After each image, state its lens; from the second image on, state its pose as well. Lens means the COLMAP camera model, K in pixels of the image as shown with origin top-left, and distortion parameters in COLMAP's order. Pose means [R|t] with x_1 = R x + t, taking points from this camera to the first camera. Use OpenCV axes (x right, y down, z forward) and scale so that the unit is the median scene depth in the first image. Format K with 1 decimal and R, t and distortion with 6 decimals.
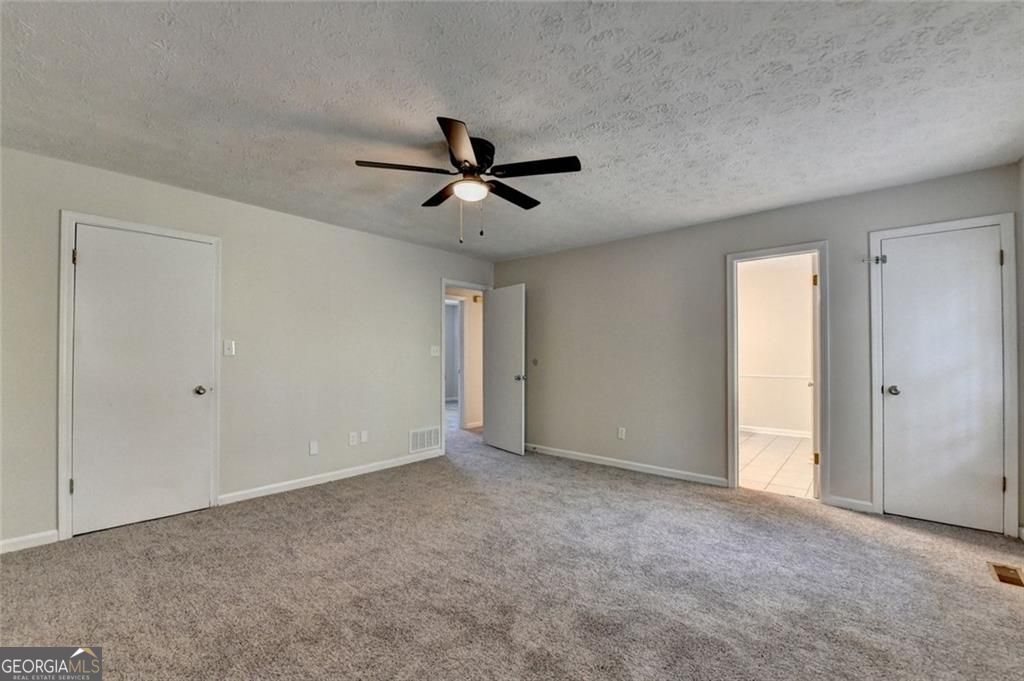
lens RADIAL K [[418.3, 0, 507.0], [0, 418.3, 358.0], [0, 0, 1]] dist [-0.018235, -0.000331]
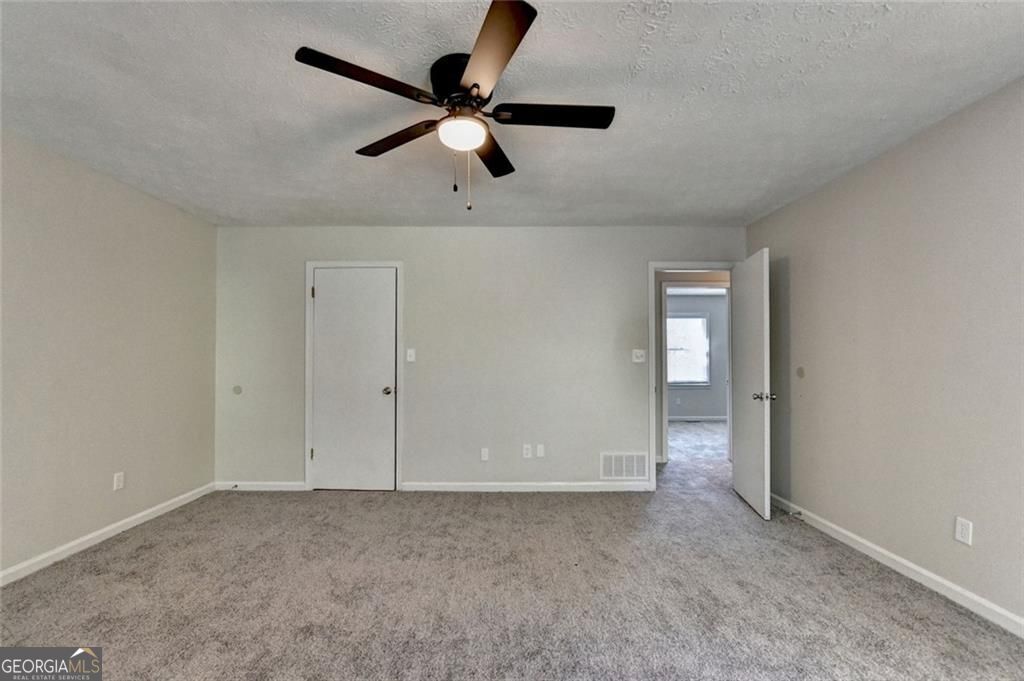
lens RADIAL K [[418.3, 0, 507.0], [0, 418.3, 358.0], [0, 0, 1]] dist [-0.018235, -0.000331]
pose [[0.660685, -0.006733, -0.750633, 0.329915], [-0.002699, 0.999932, -0.011345, -0.003566], [0.750658, 0.009522, 0.660622, 0.383884]]
